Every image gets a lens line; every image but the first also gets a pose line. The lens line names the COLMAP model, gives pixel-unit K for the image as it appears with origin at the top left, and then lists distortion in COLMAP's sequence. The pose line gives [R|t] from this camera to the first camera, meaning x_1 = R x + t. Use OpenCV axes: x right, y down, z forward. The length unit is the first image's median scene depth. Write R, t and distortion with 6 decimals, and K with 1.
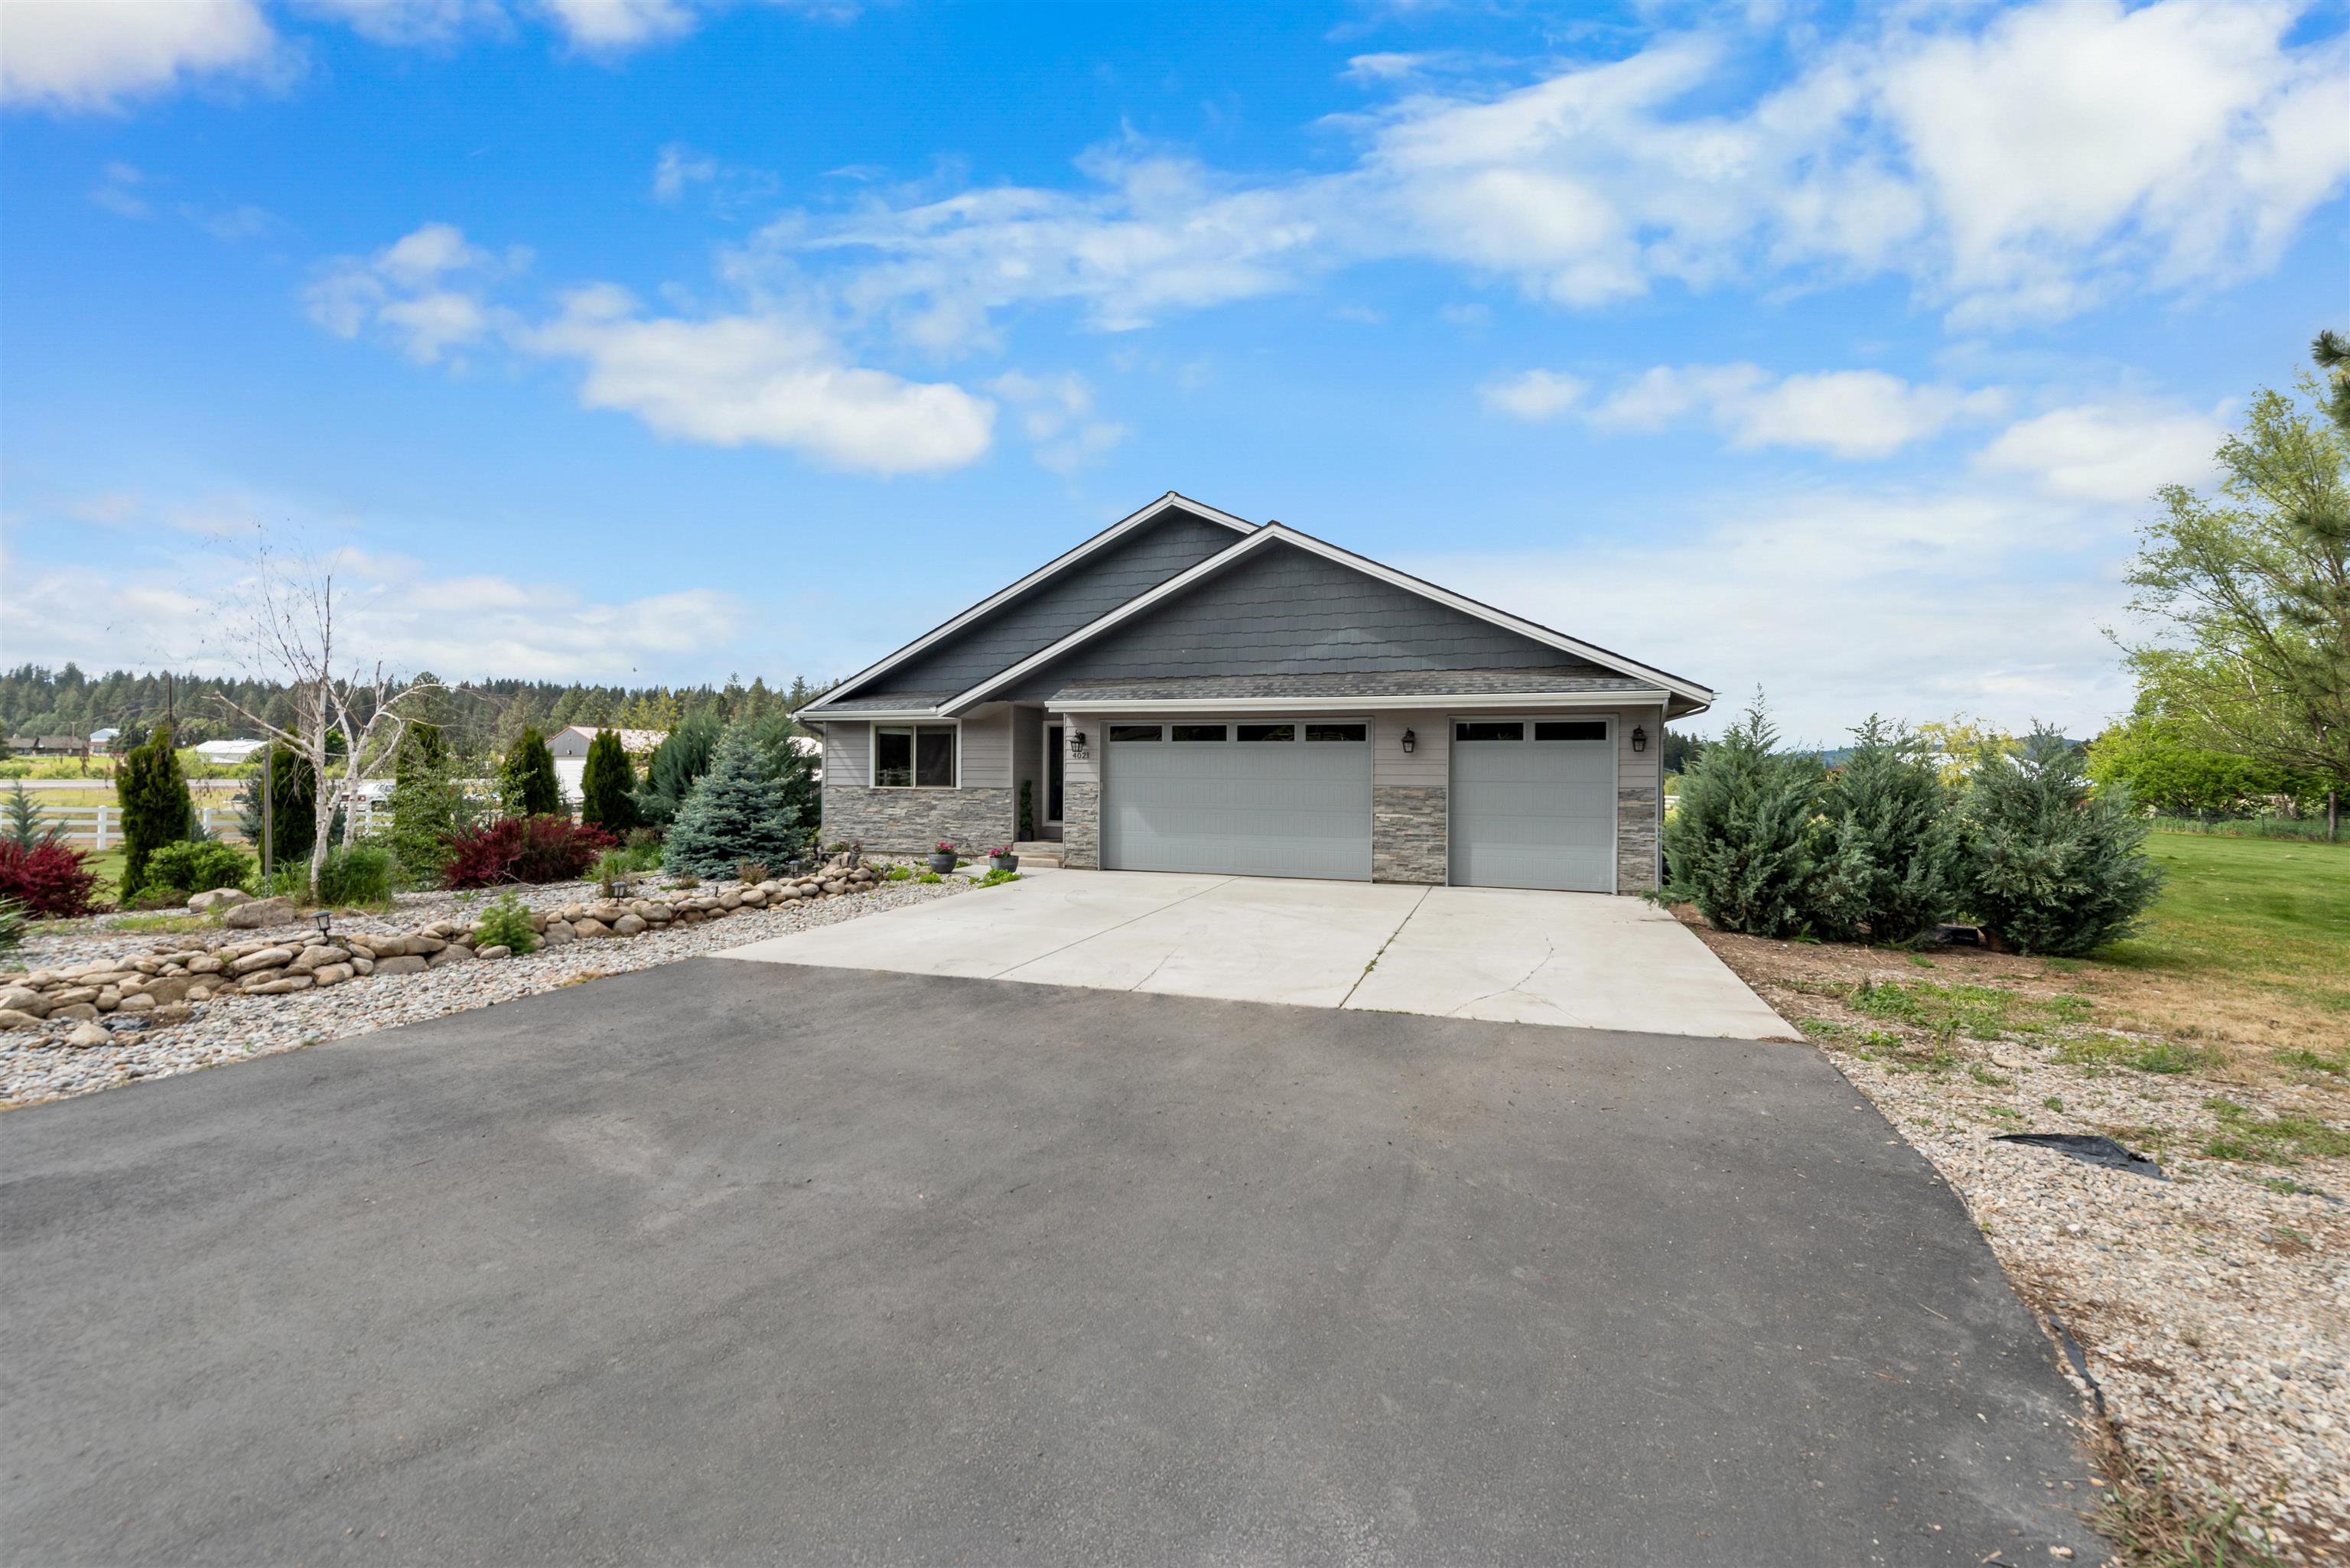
lens RADIAL K [[967.1, 0, 1185.3], [0, 967.1, 781.3], [0, 0, 1]] dist [0.015872, -0.000326]
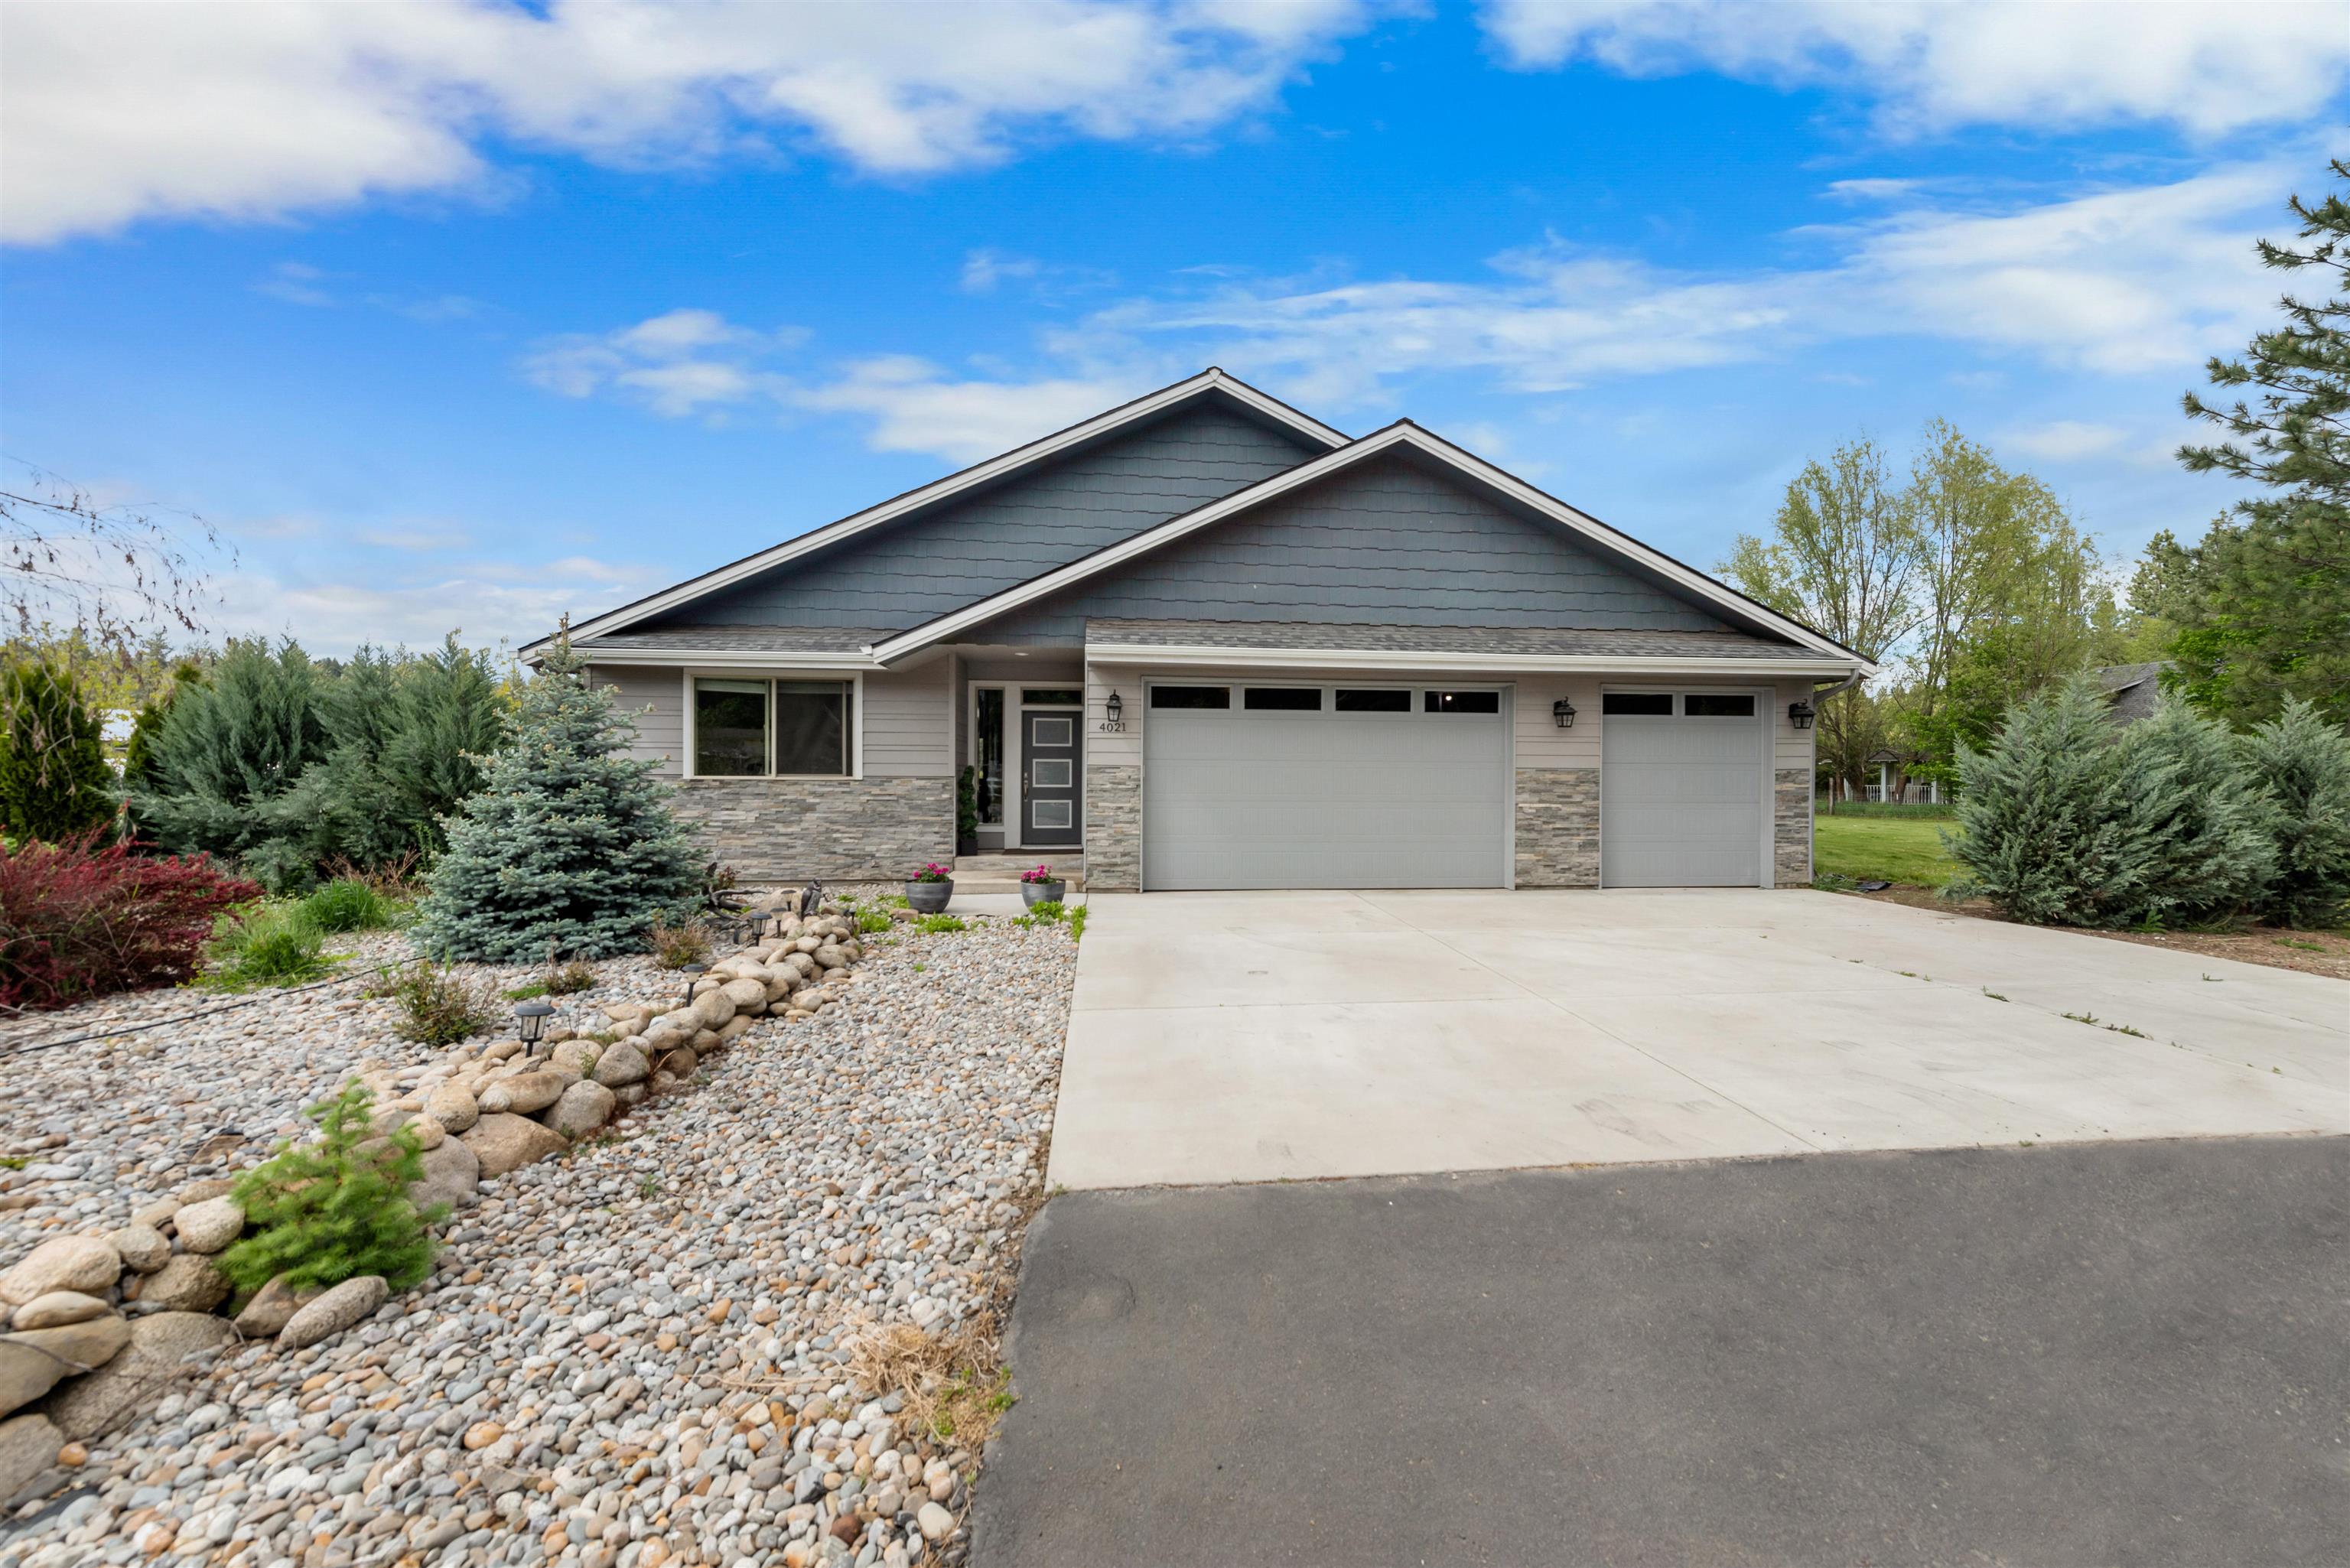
lens RADIAL K [[967.1, 0, 1217.8], [0, 967.1, 776.4], [0, 0, 1]] dist [0.015872, -0.000326]
pose [[0.897990, -0.005359, 0.439983, -0.353357], [0.005749, 0.999983, 0.000445, 0.008735], [-0.439979, 0.002130, 0.898006, 0.361587]]
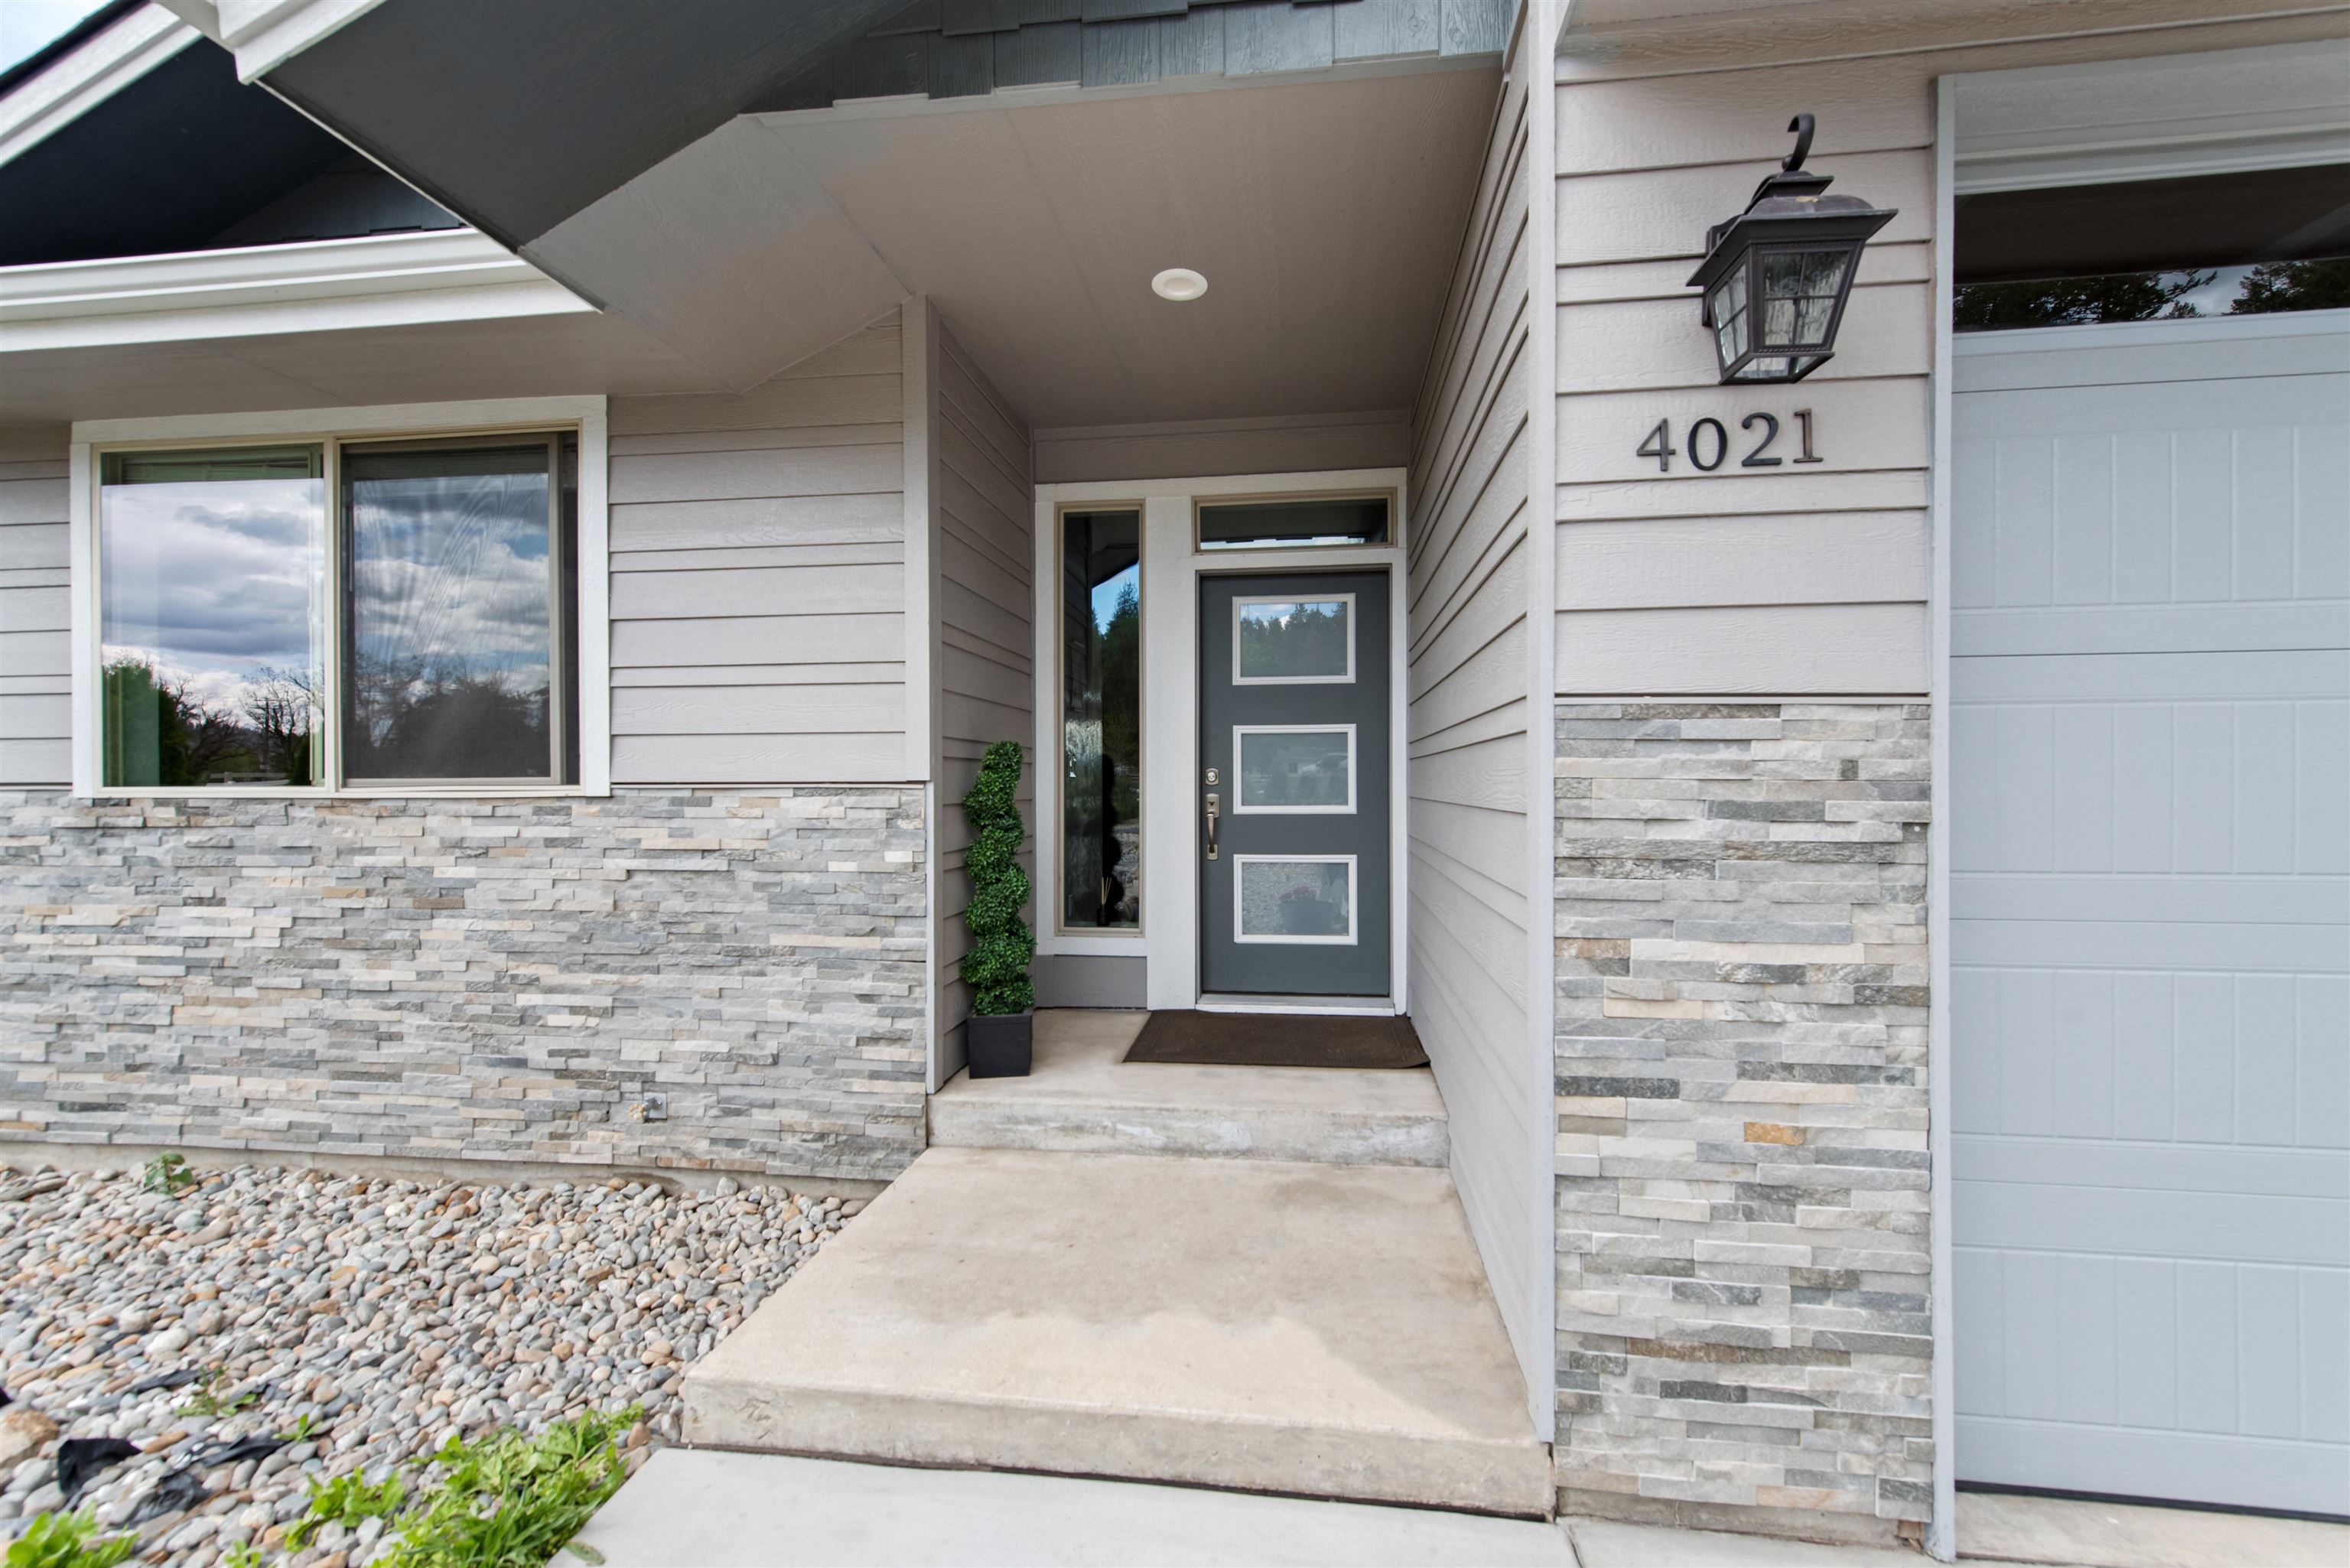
lens RADIAL K [[967.1, 0, 1184.3], [0, 967.1, 788.2], [0, 0, 1]] dist [0.015872, -0.000326]
pose [[0.979421, -0.015027, 0.201267, -0.191708], [0.015314, 0.999883, 0.000126, 0.010214], [-0.201245, 0.002959, 0.979536, 0.937943]]
